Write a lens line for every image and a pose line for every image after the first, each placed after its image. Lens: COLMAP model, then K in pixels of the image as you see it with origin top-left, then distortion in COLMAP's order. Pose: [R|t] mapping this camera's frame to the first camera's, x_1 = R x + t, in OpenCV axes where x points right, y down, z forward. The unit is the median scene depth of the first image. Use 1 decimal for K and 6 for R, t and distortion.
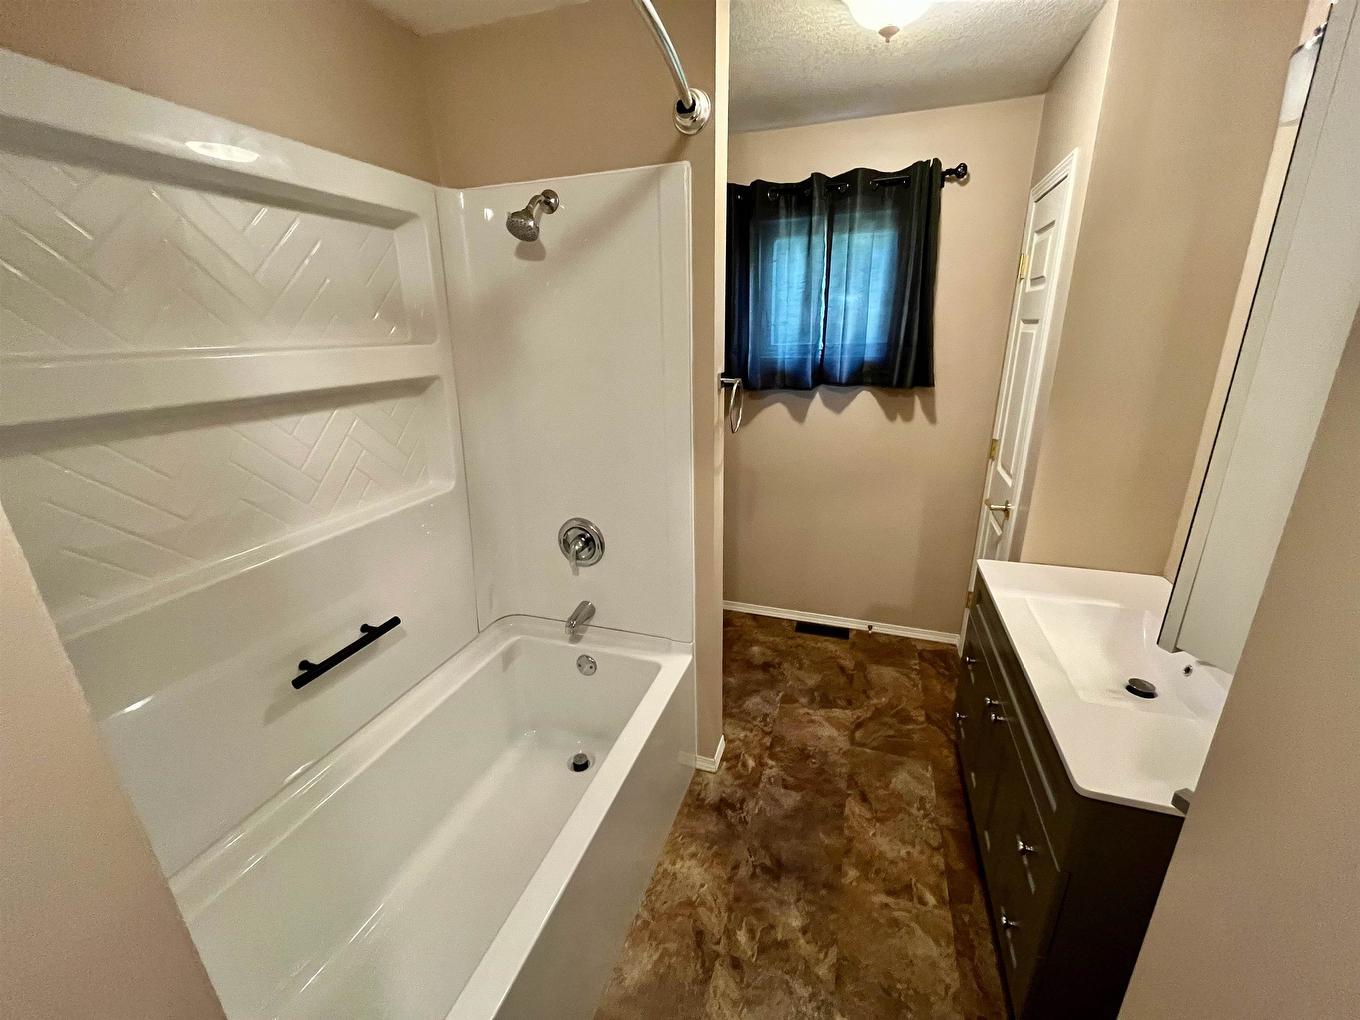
lens RADIAL K [[544.7, 0, 682.4], [0, 544.7, 508.2], [0, 0, 1]] dist [-0.000757, -0.000378]
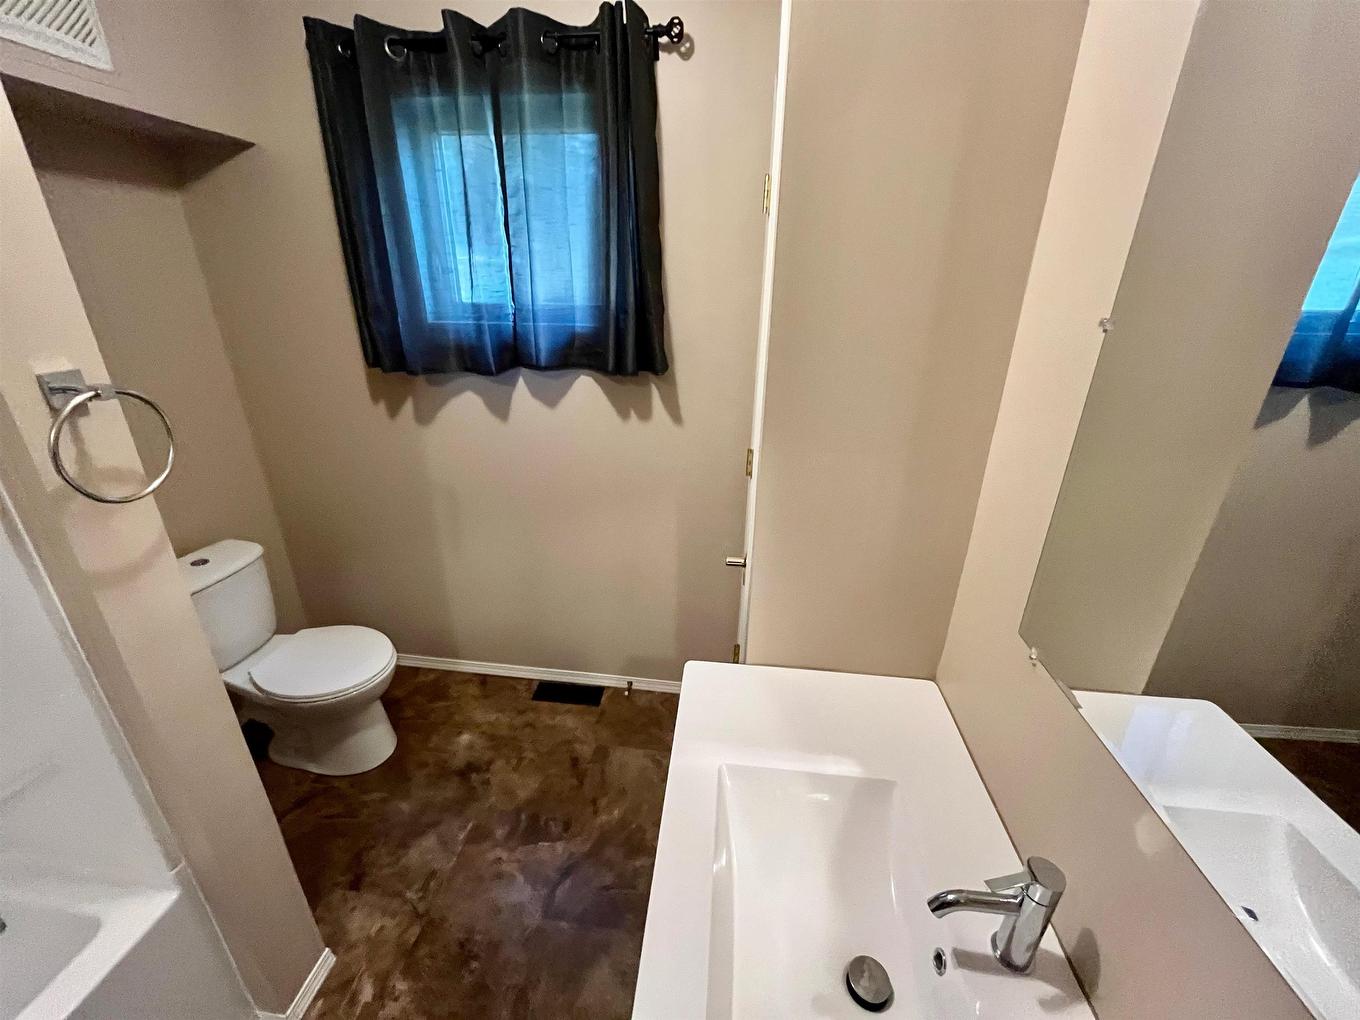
lens RADIAL K [[544.7, 0, 676.5], [0, 544.7, 507.6], [0, 0, 1]] dist [-0.000757, -0.000378]
pose [[0.977499, -0.047217, 0.205589, 0.311550], [0.031805, 0.996474, 0.077637, -0.102337], [-0.208530, -0.069351, 0.975554, 0.301698]]
